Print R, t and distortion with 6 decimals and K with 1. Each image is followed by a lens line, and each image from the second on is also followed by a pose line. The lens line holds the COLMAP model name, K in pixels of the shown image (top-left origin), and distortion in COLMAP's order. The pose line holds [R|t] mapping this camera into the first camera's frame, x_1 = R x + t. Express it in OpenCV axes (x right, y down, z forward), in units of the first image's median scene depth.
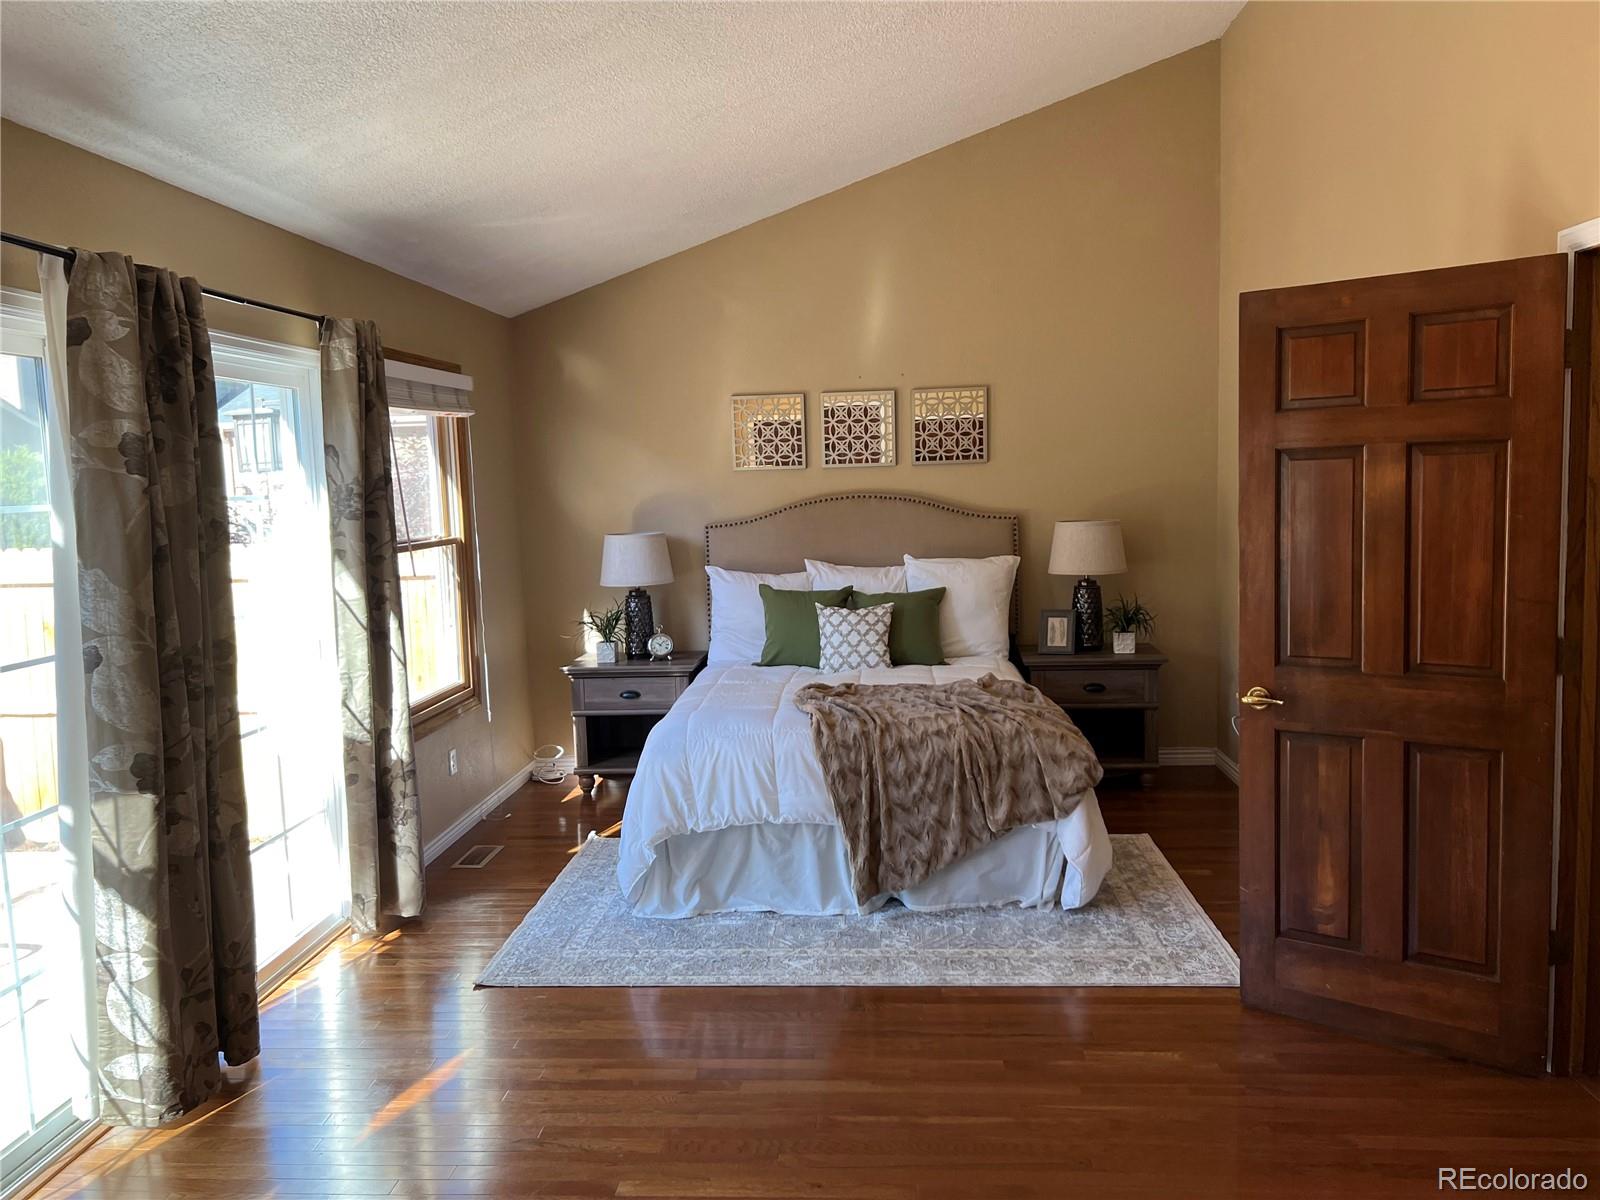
lens RADIAL K [[1195.6, 0, 796.1], [0, 1195.6, 592.1], [0, 0, 1]] dist [0.056955, -0.068633]
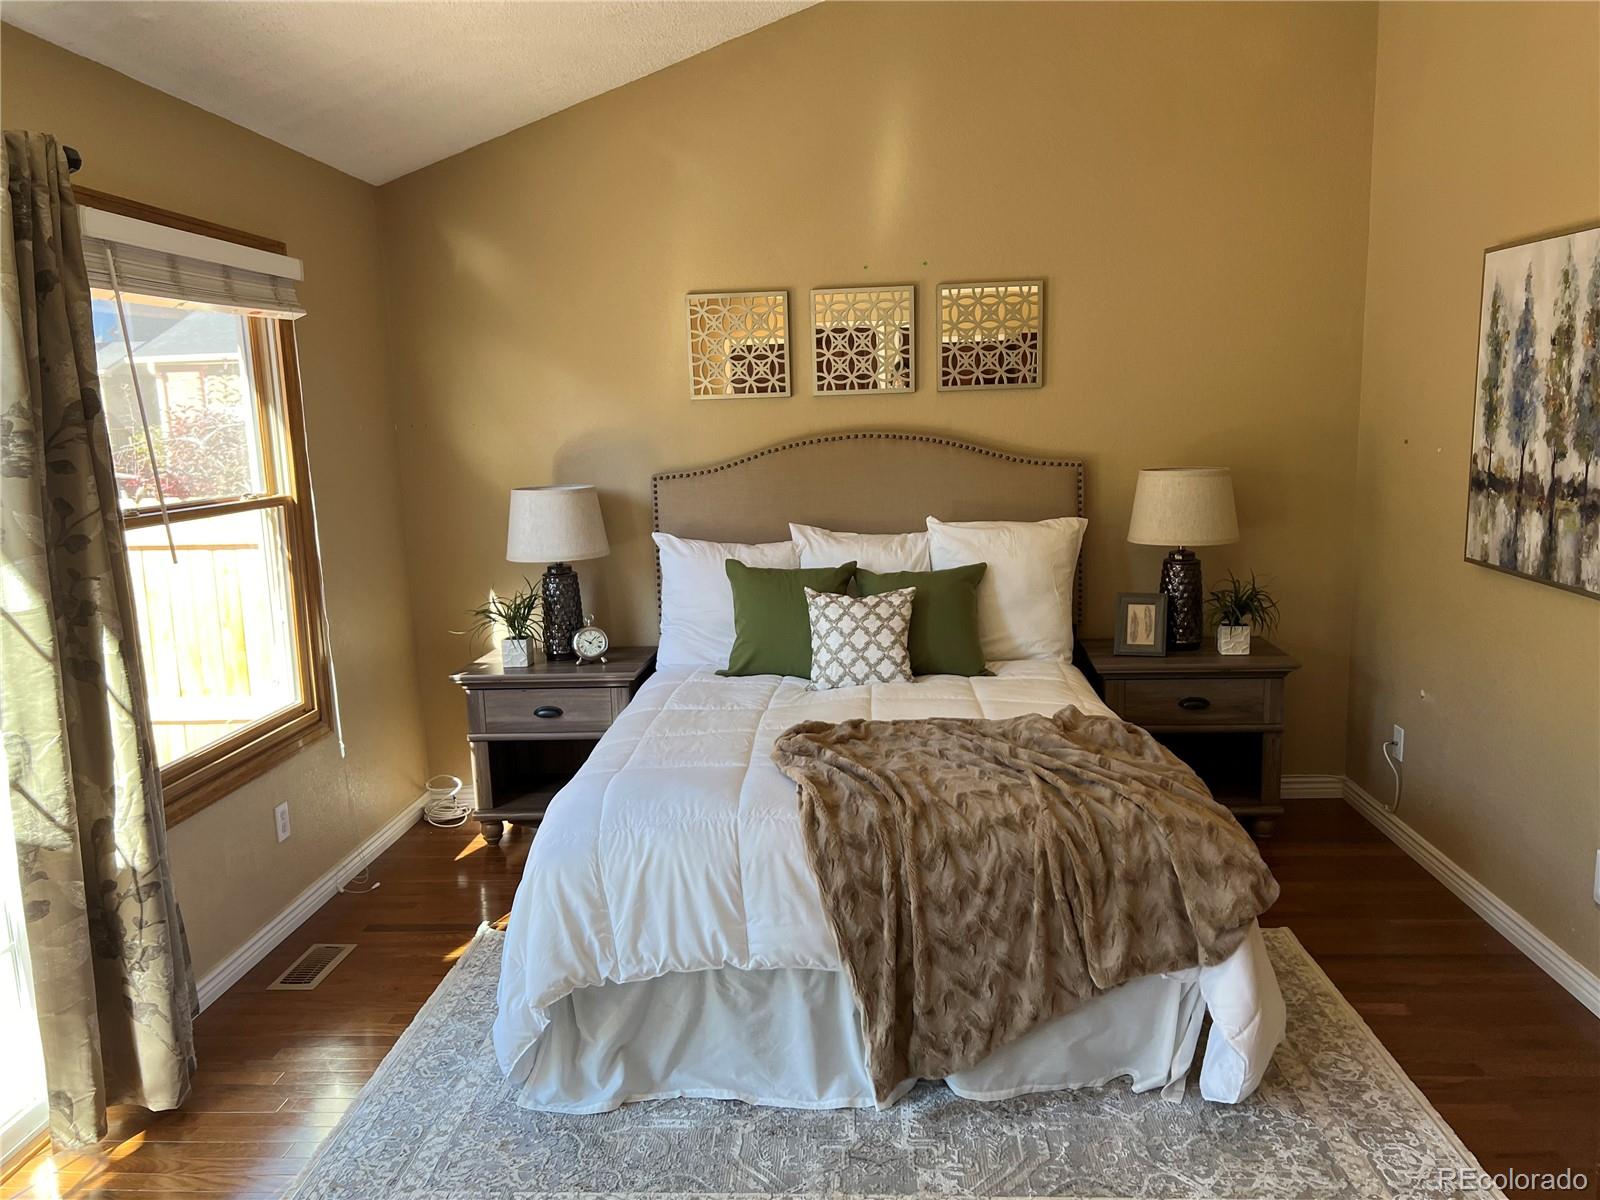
lens RADIAL K [[1195.6, 0, 796.8], [0, 1195.6, 609.0], [0, 0, 1]] dist [0.056955, -0.068633]
pose [[0.999917, -0.003818, 0.012334, 0.003000], [0.003026, 0.997969, 0.063625, -0.024594], [-0.012552, -0.063582, 0.997898, 0.309991]]
